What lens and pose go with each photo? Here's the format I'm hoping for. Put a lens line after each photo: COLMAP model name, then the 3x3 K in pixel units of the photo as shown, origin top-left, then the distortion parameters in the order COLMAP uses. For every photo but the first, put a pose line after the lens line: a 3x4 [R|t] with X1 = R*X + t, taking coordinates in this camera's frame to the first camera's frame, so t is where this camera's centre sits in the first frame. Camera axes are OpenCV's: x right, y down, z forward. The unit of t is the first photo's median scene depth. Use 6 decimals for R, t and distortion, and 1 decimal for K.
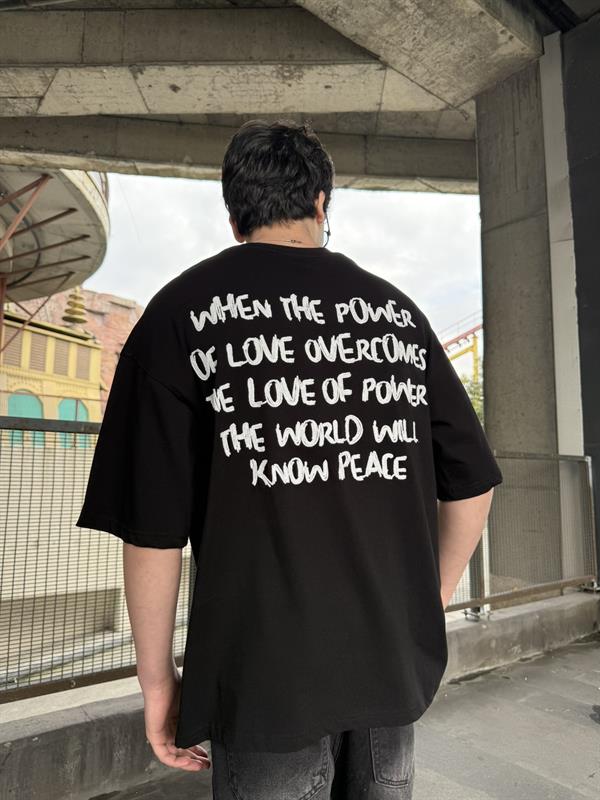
lens RADIAL K [[569.3, 0, 296.1], [0, 569.3, 405.3], [0, 0, 1]] dist [0.002549, -0.008847]
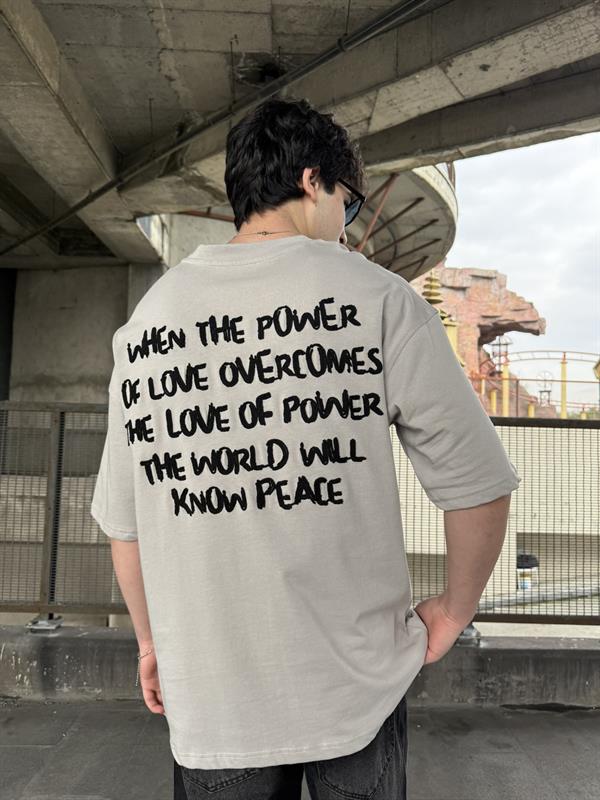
lens RADIAL K [[569.3, 0, 298.6], [0, 569.3, 402.8], [0, 0, 1]] dist [0.002549, -0.008847]
pose [[0.806382, -0.025231, -0.590857, 0.100990], [0.052886, 0.998163, 0.029553, -0.014938], [0.589026, -0.055079, 0.806235, -0.033828]]
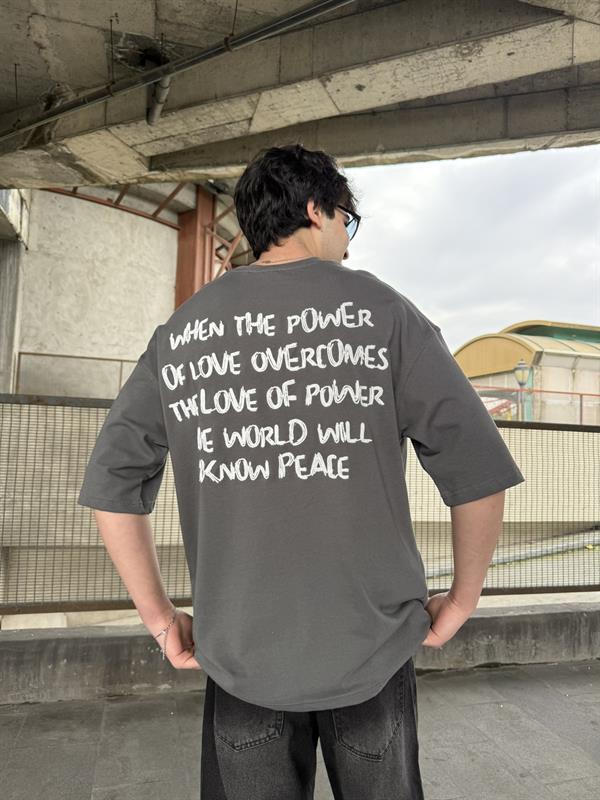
lens RADIAL K [[569.3, 0, 306.0], [0, 569.3, 397.8], [0, 0, 1]] dist [0.002549, -0.008847]
pose [[0.927096, -0.005843, -0.374777, 0.093181], [0.021606, 0.999049, 0.037871, -0.014094], [0.374200, -0.043208, 0.926341, -0.061885]]
